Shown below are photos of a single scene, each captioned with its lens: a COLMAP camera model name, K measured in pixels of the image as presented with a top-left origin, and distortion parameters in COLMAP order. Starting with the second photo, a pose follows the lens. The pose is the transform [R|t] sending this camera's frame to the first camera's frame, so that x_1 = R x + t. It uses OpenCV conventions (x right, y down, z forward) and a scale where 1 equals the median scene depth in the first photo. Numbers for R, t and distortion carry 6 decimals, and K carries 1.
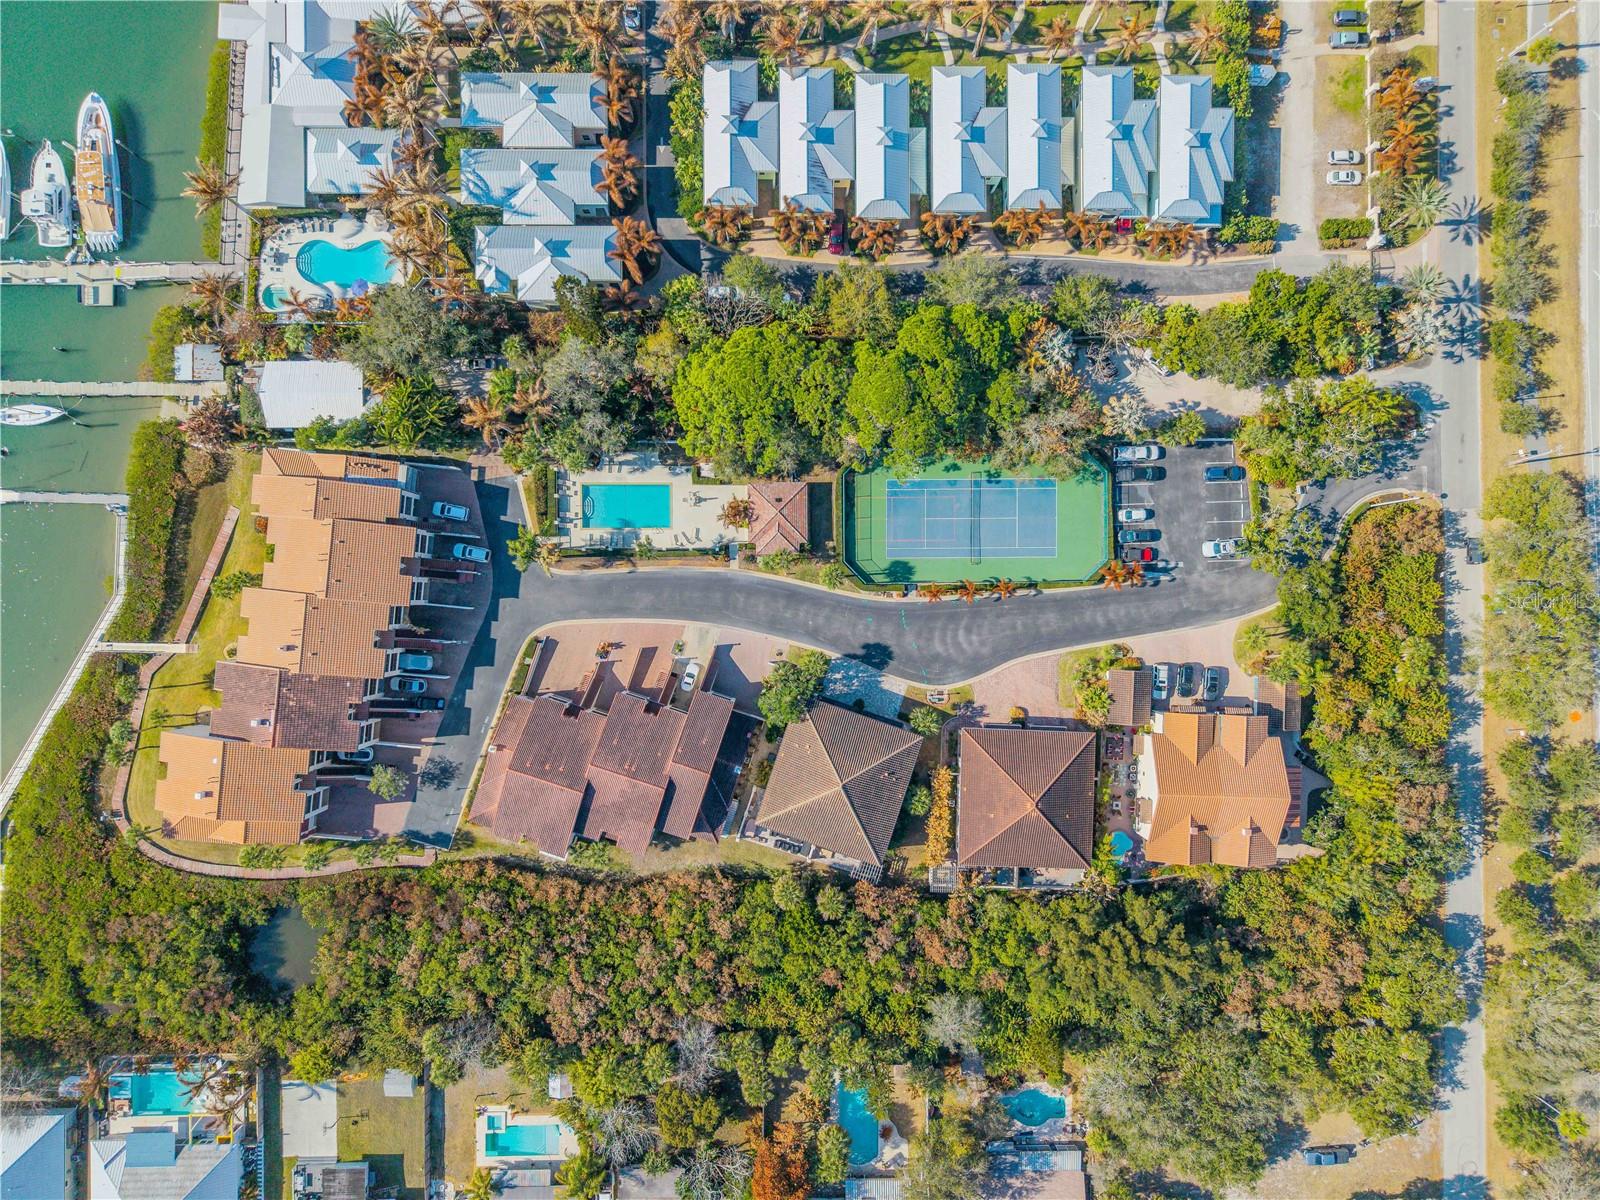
lens RADIAL K [[1075.2, 0, 800.0], [0, 1075.2, 600.0], [0, 0, 1]] dist [0.034712, -0.038704]
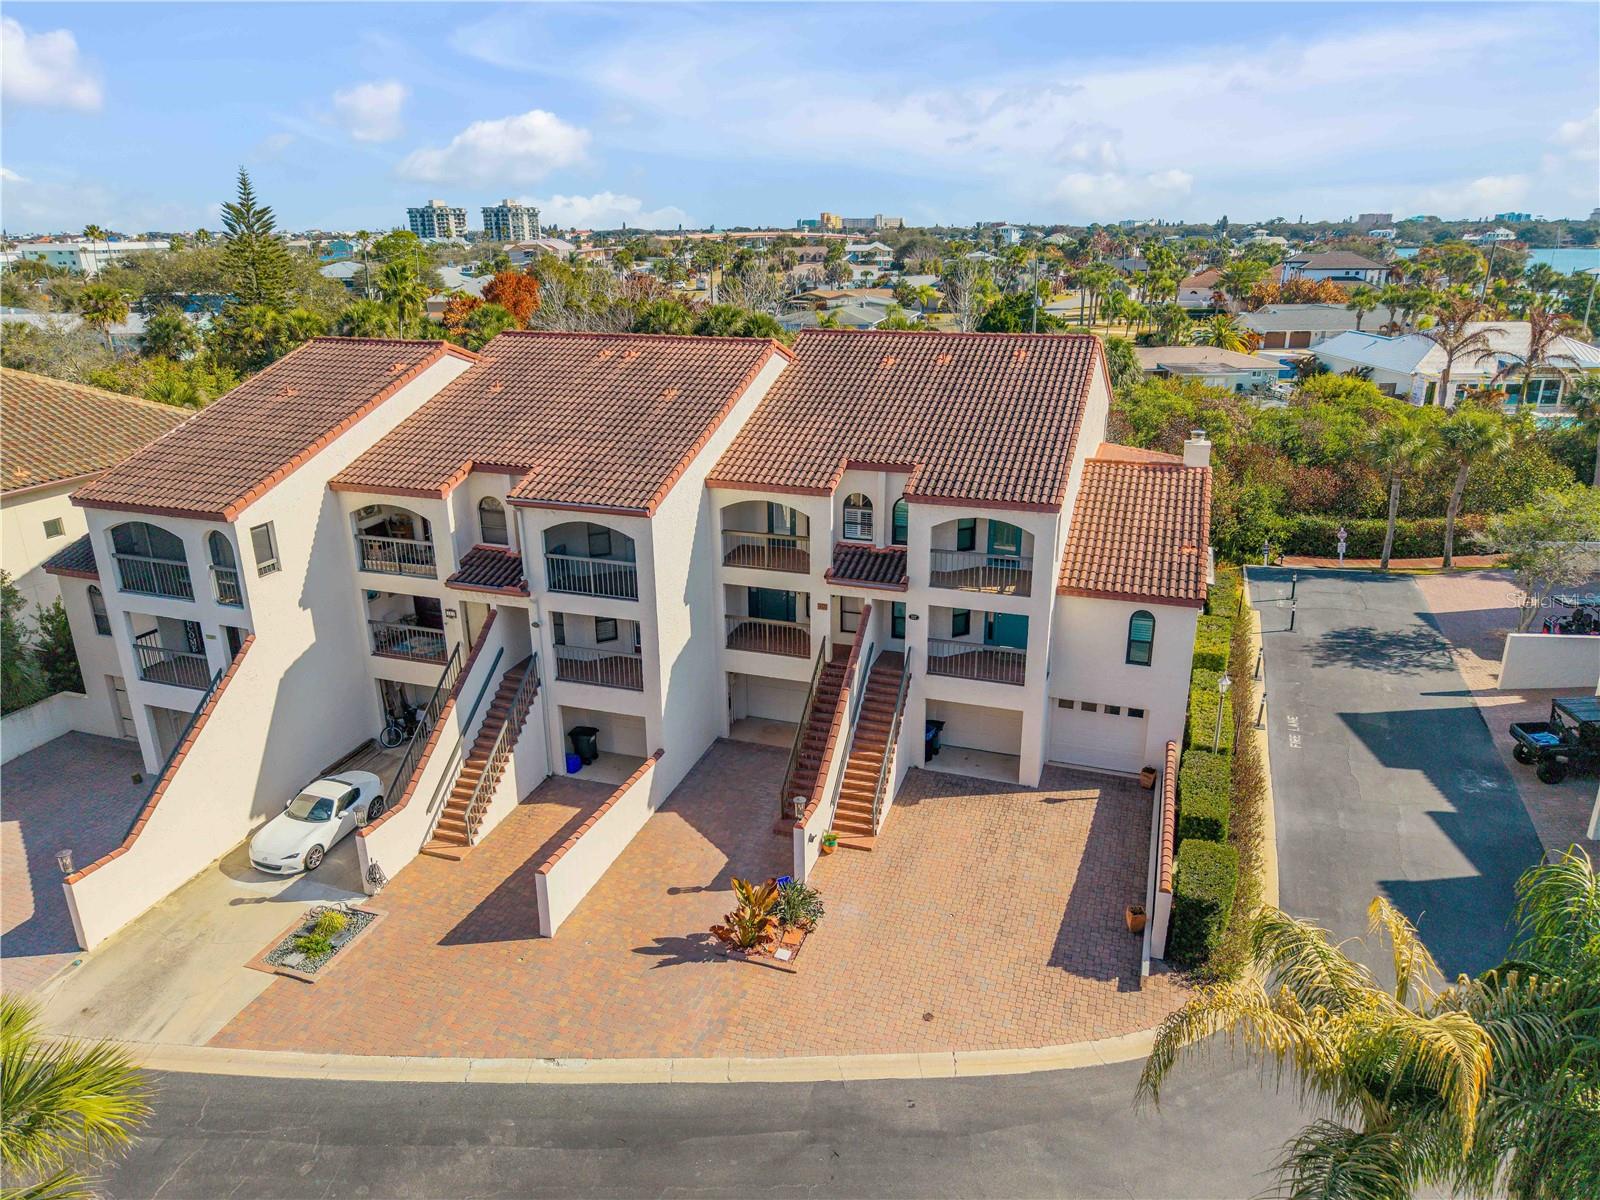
lens RADIAL K [[1079.6, 0, 800.0], [0, 1079.6, 600.0], [0, 0, 1]] dist [0.007243, -0.000237]
pose [[-0.999855, 0.011440, 0.012604, -0.192102], [0.008355, -0.315275, 0.948963, -0.094495], [0.014829, 0.948931, 0.315134, 0.903696]]
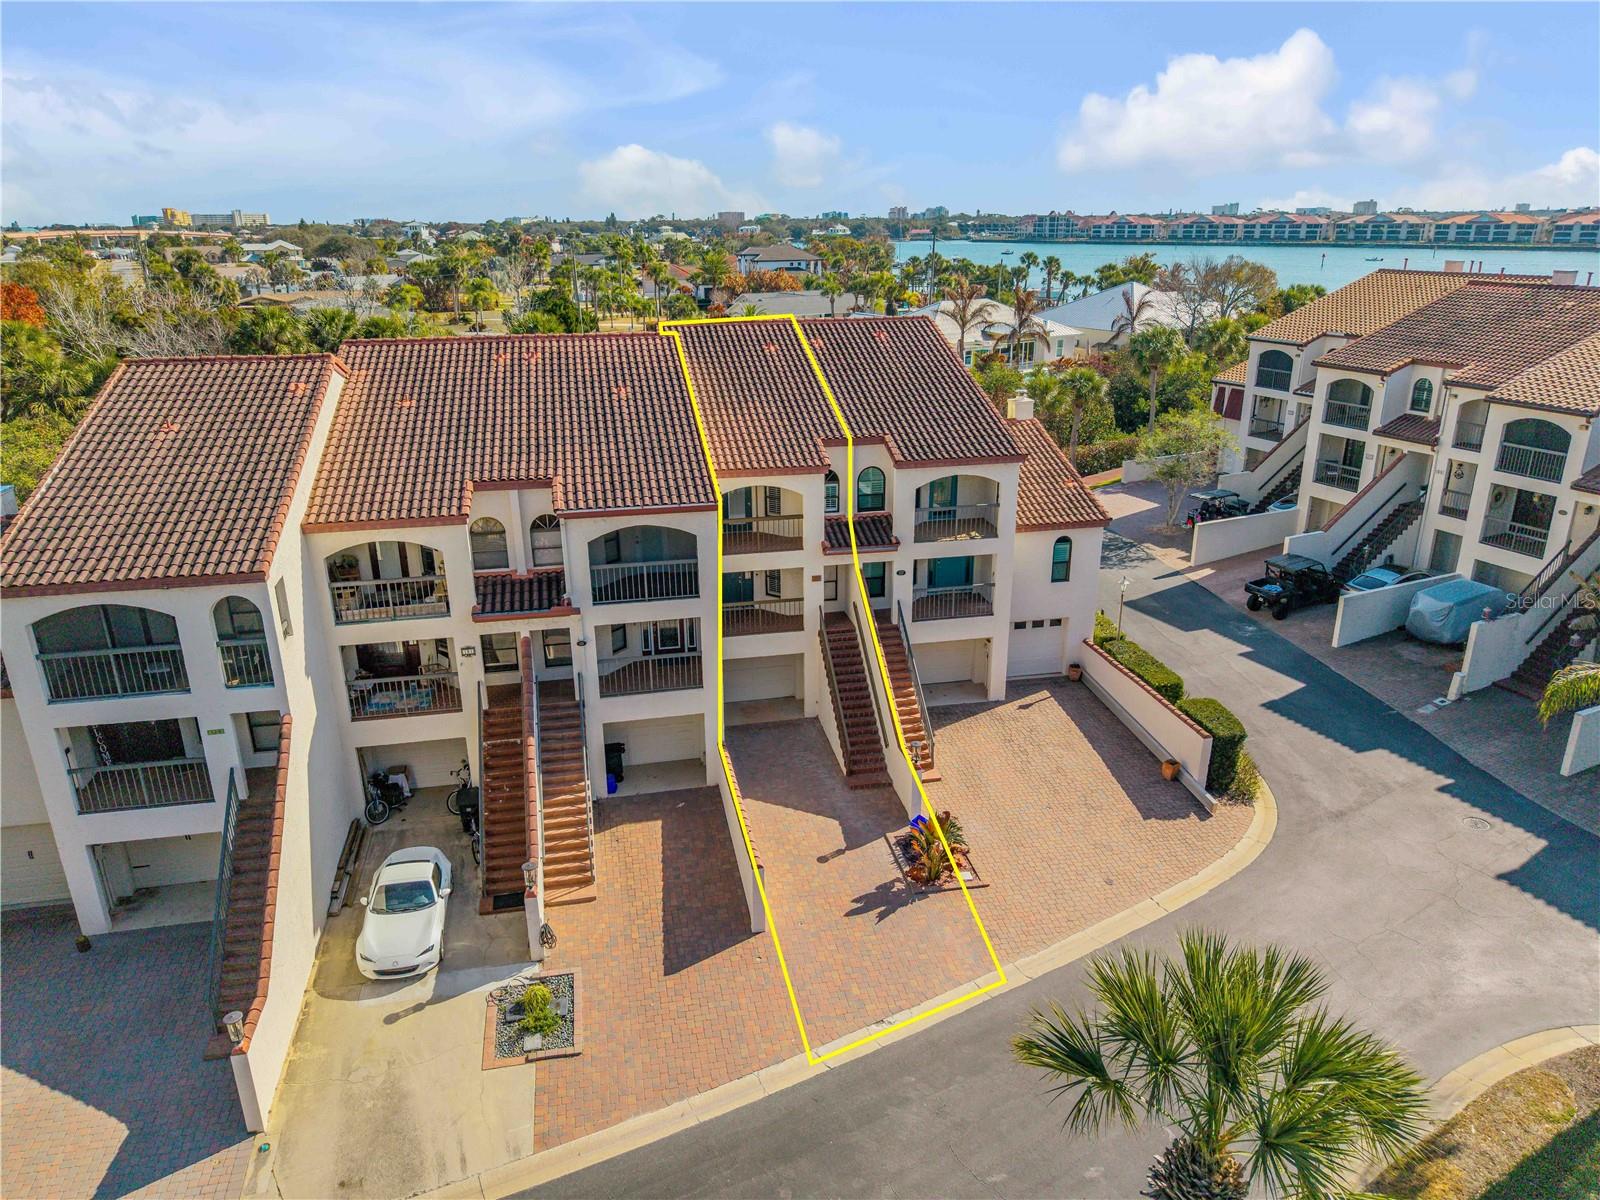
lens RADIAL K [[1075.2, 0, 800.0], [0, 1075.2, 600.0], [0, 0, 1]] dist [0.034712, -0.038704]
pose [[-0.864765, 0.182104, -0.467995, -0.087218], [-0.501699, -0.272664, 0.820946, -0.078681], [0.021892, 0.944718, 0.327151, 0.902320]]
